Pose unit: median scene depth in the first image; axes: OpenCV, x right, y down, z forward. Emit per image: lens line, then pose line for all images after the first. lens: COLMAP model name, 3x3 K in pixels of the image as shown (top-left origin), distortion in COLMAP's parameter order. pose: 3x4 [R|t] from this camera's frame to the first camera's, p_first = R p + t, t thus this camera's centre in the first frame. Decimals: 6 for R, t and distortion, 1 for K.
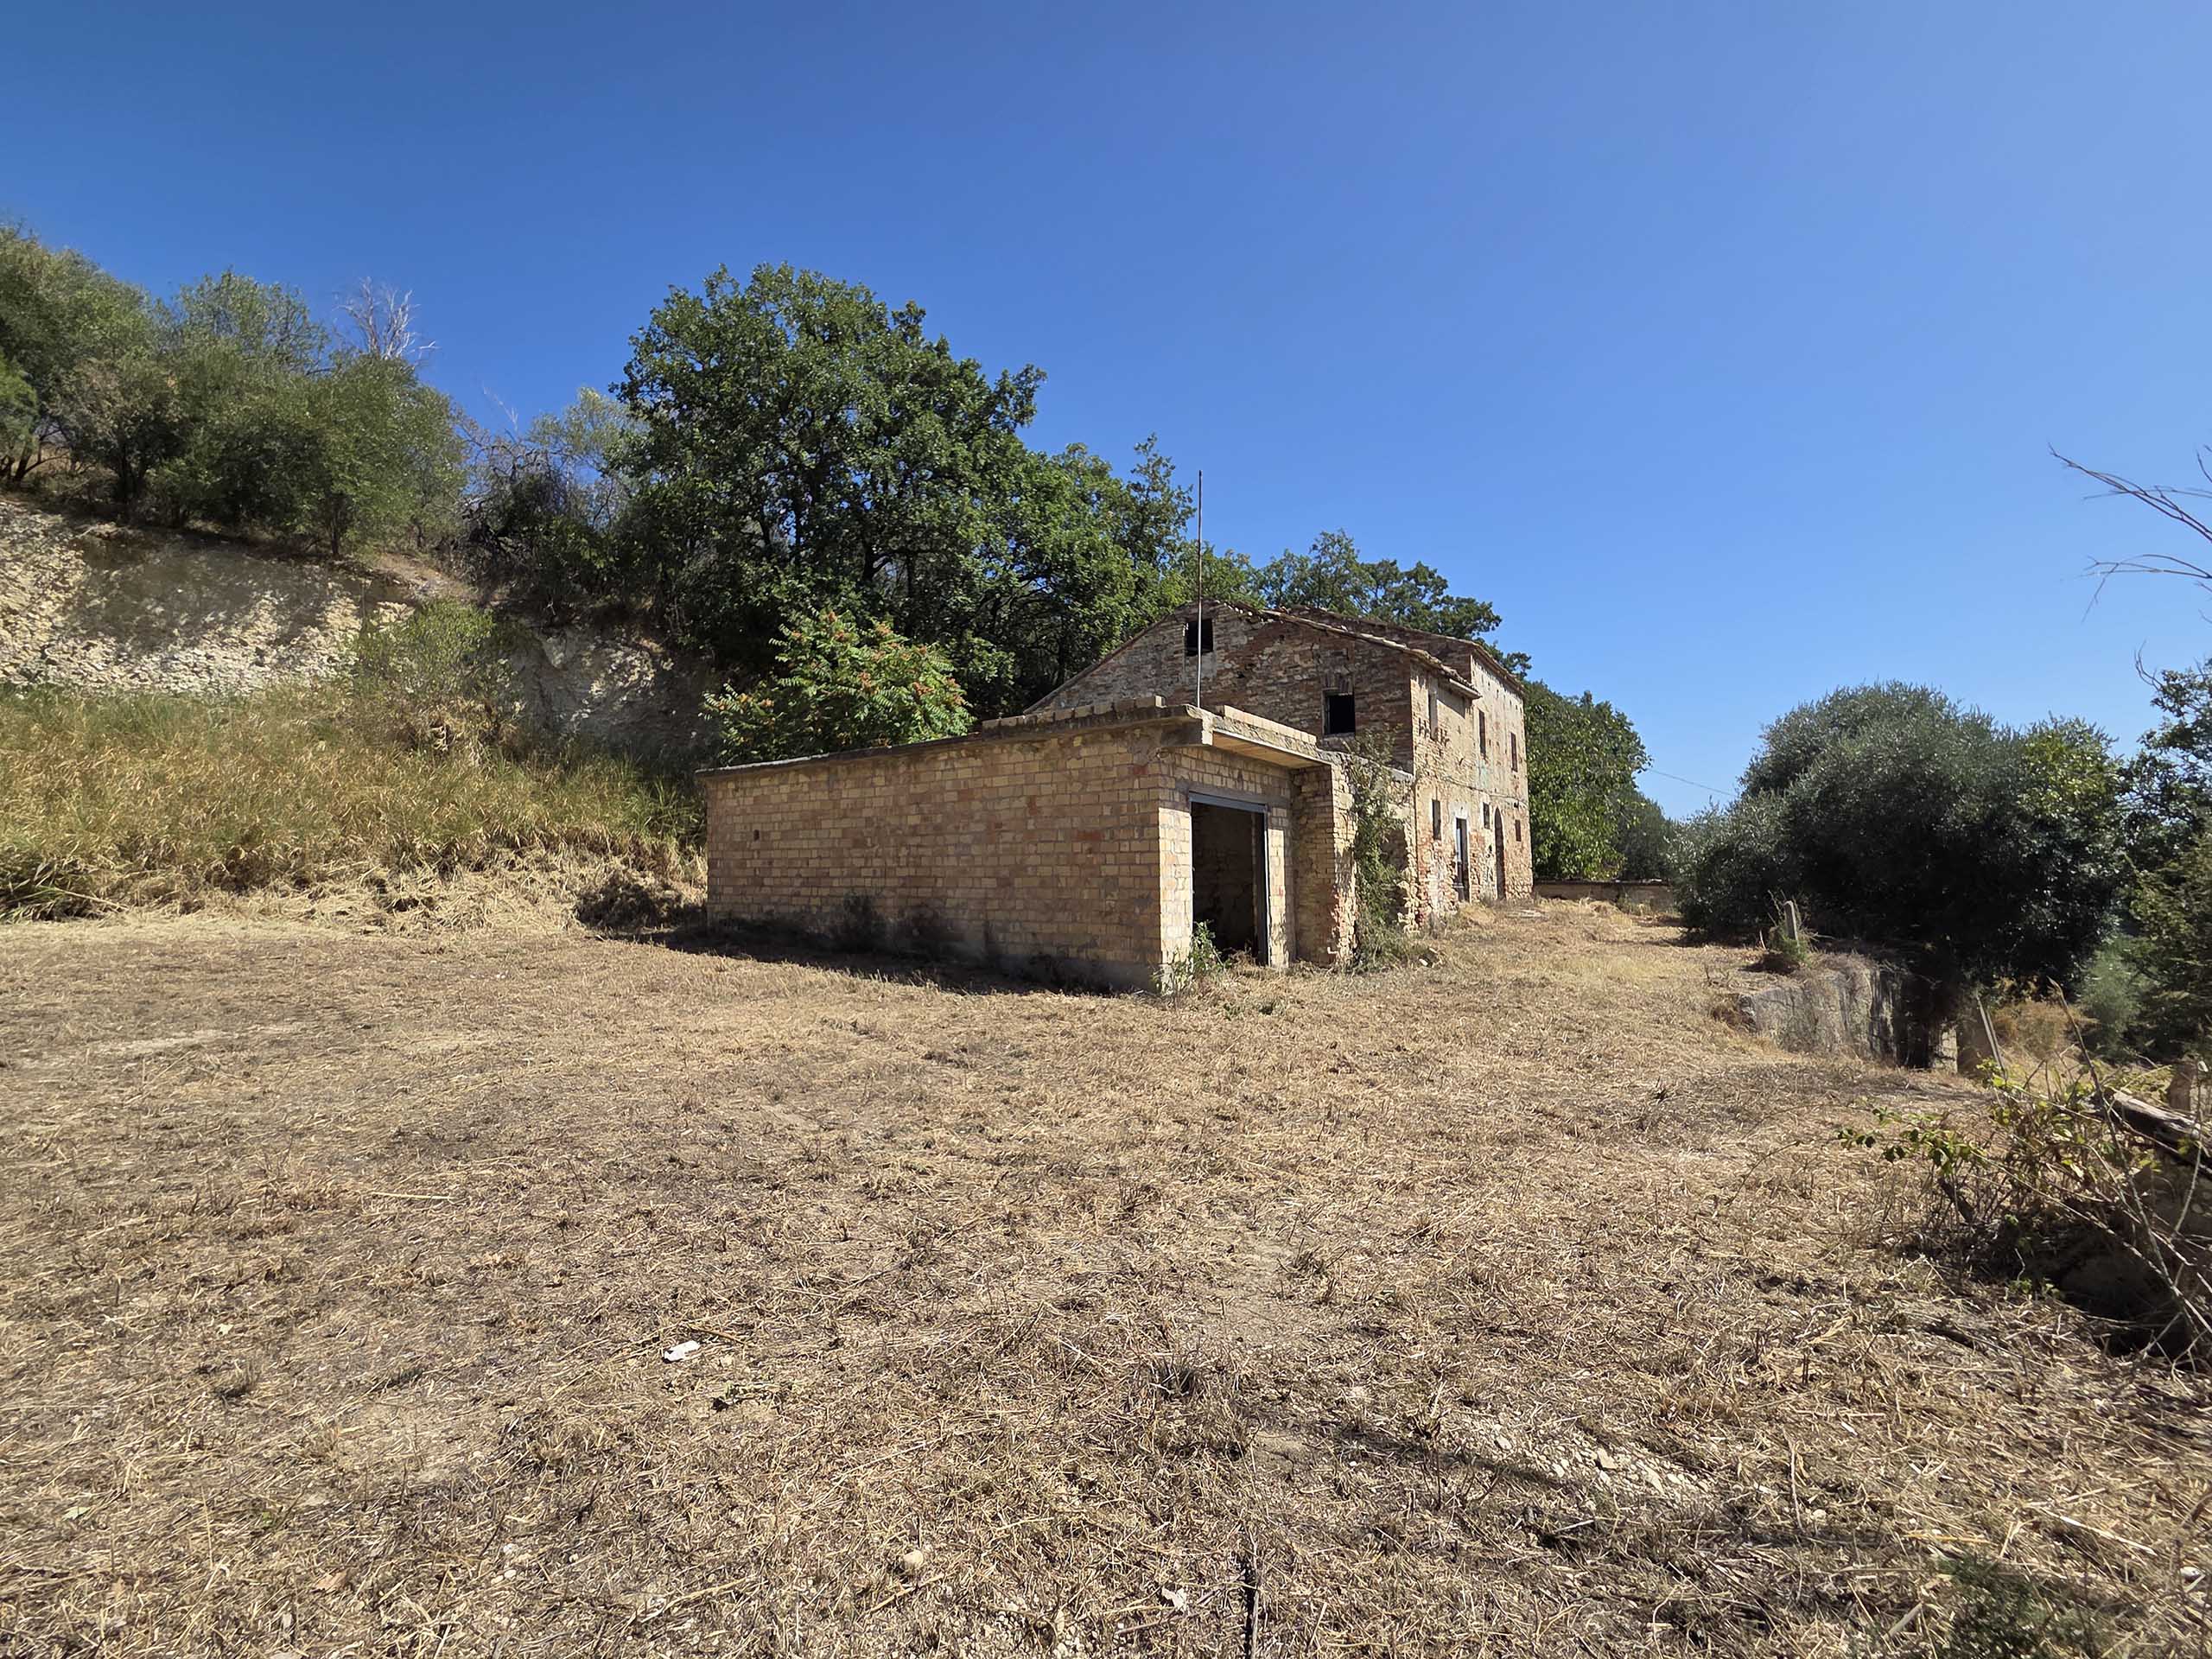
lens RADIAL K [[901.9, 0, 1103.1], [0, 901.9, 832.6], [0, 0, 1]] dist [0.007321, -0.001749]
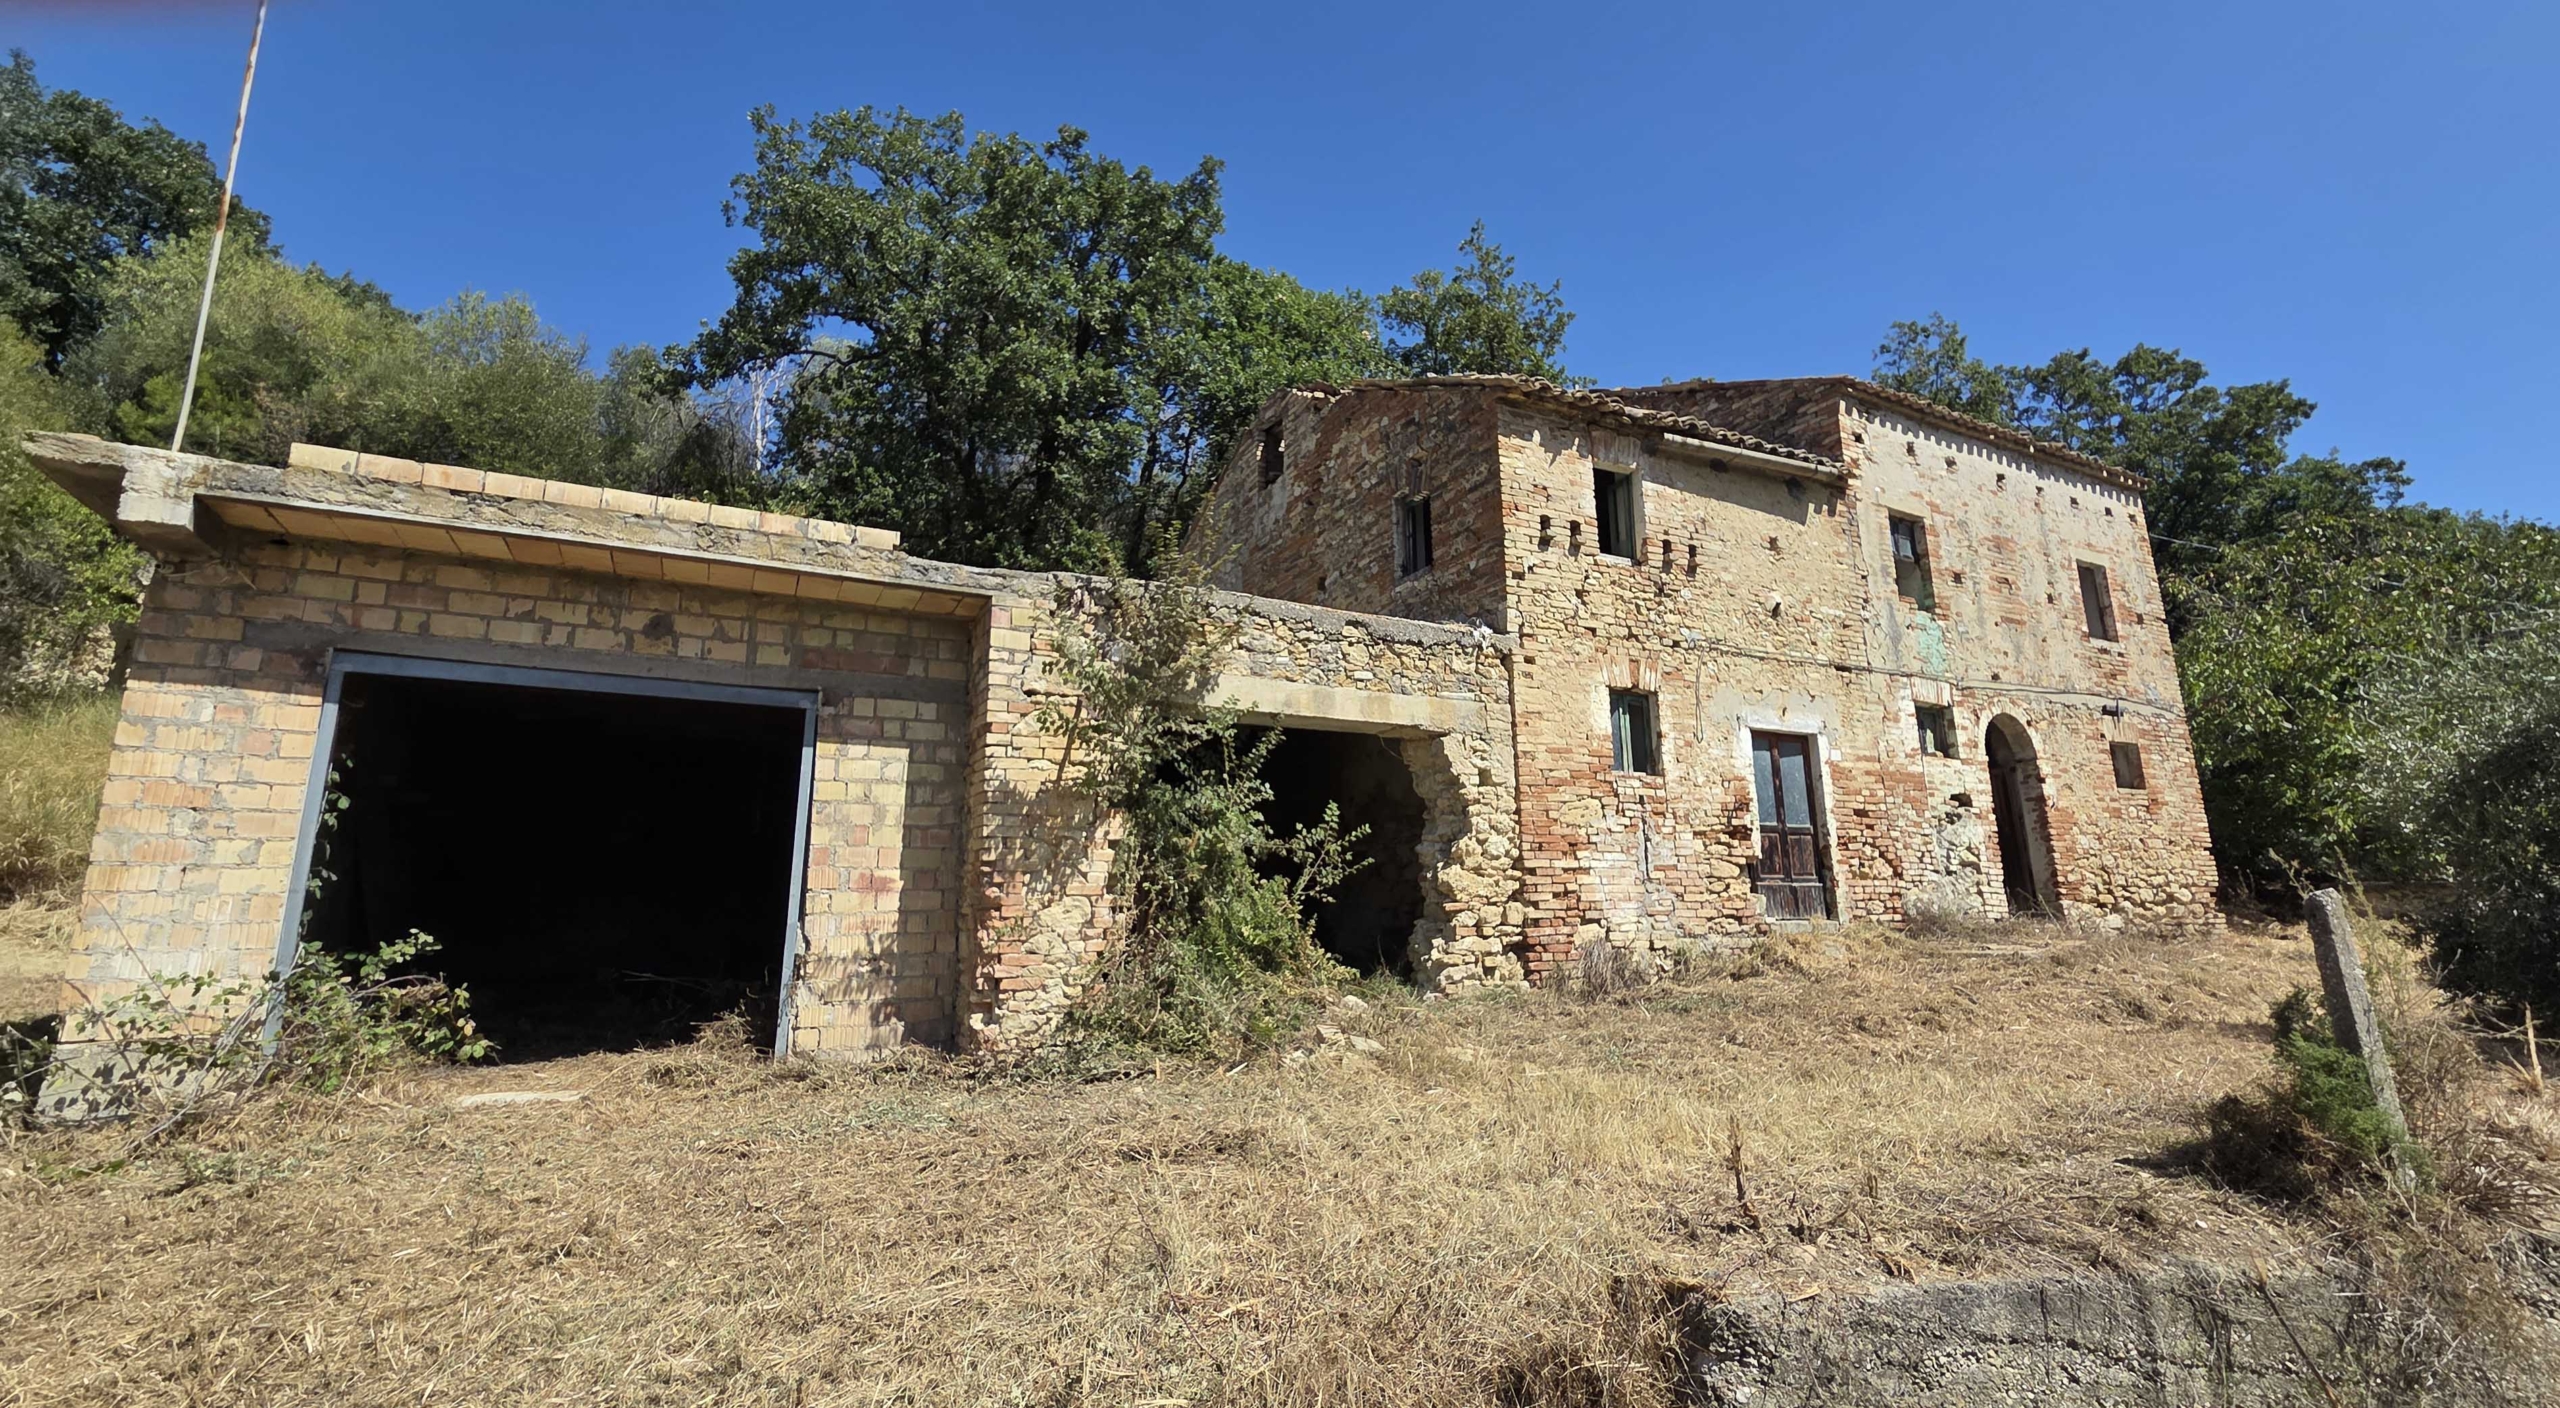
lens RADIAL K [[1102.6, 0, 1337.3], [0, 1102.6, 681.5], [0, 0, 1]] dist [0.000269, 0.000934]
pose [[0.897367, -0.093706, -0.431221, 0.527540], [0.028446, 0.987445, -0.155379, 0.047828], [0.440367, 0.127166, 0.888766, 0.485547]]
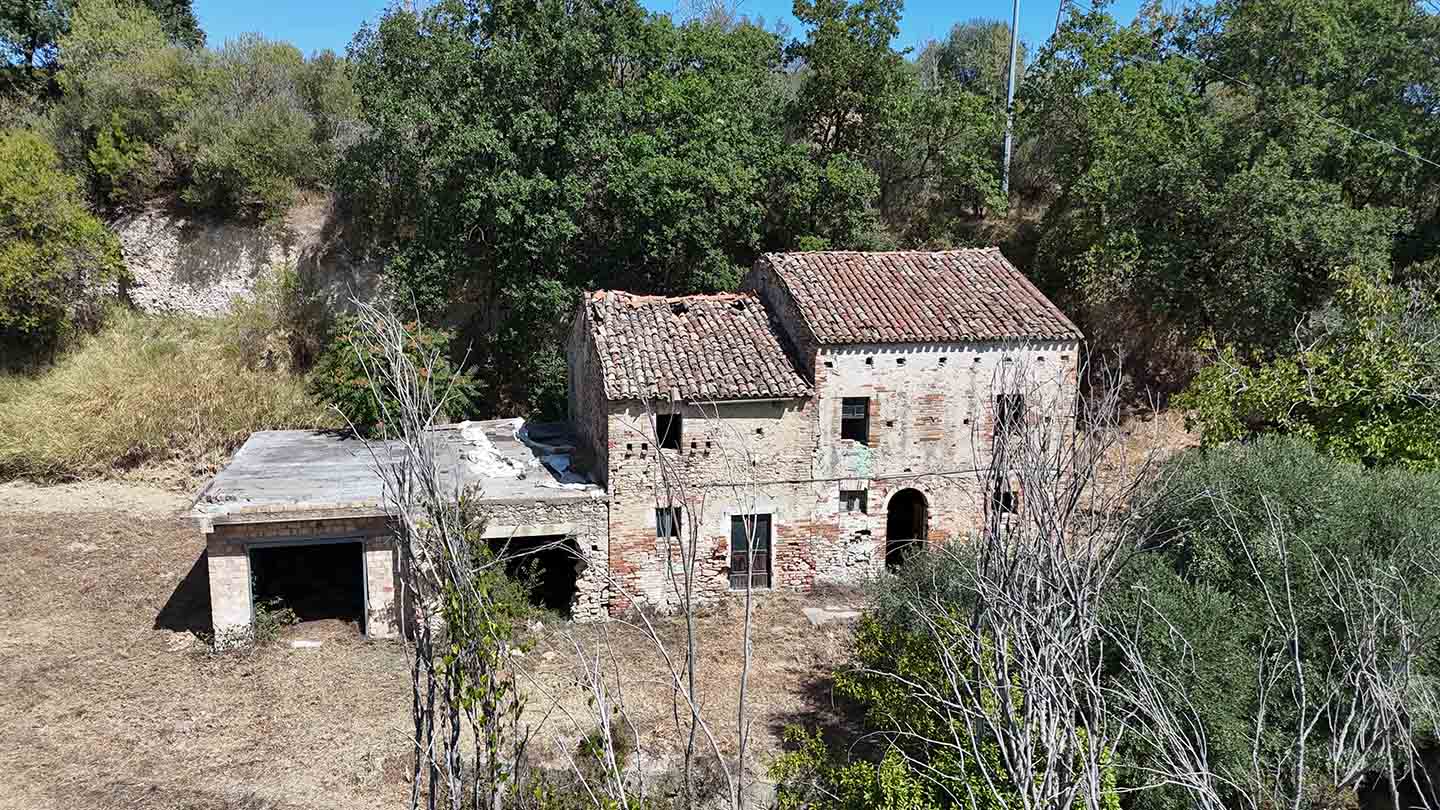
lens RADIAL K [[1066.8, 0, 715.4], [0, 1066.8, 398.2], [0, 0, 1]] dist [0.073070, -0.074972]
pose [[0.727754, 0.142183, -0.670938, 1.448341], [0.017022, 0.974229, 0.224919, -0.529060], [0.685627, -0.175106, 0.706579, 0.115962]]
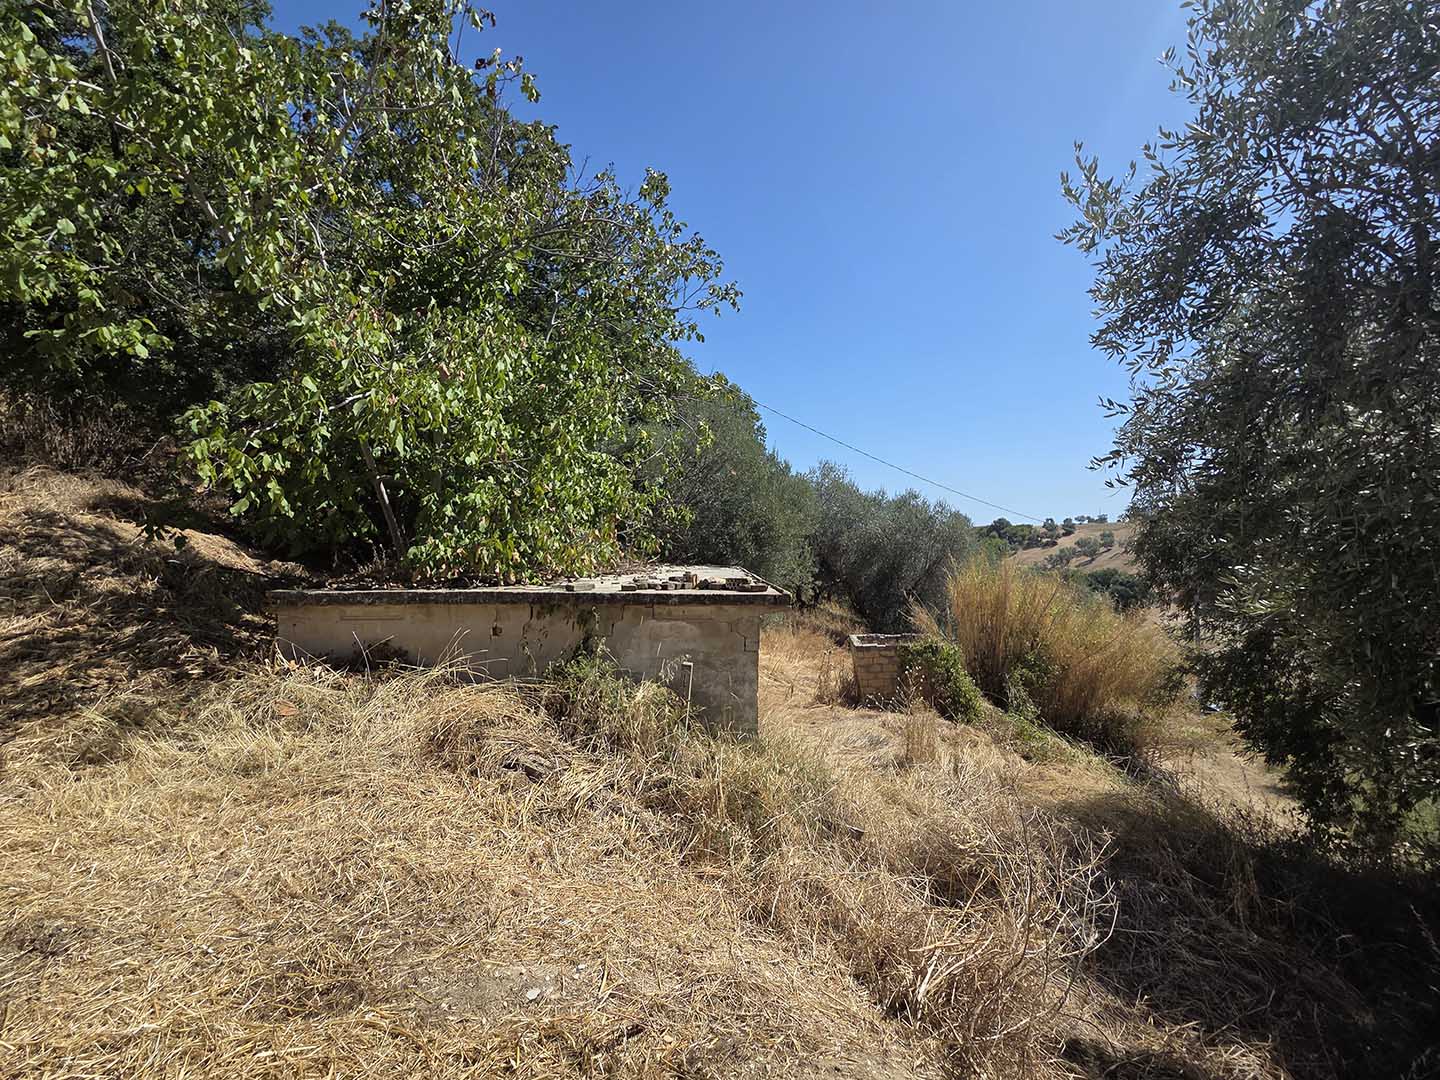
lens RADIAL K [[587.1, 0, 712.7], [0, 587.1, 547.0], [0, 0, 1]] dist [0.007321, -0.001749]
pose [[0.905859, -0.009699, 0.423468, 1.019624], [-0.017595, 0.998013, 0.060497, 0.059109], [-0.423213, -0.062253, 0.903889, 1.592601]]
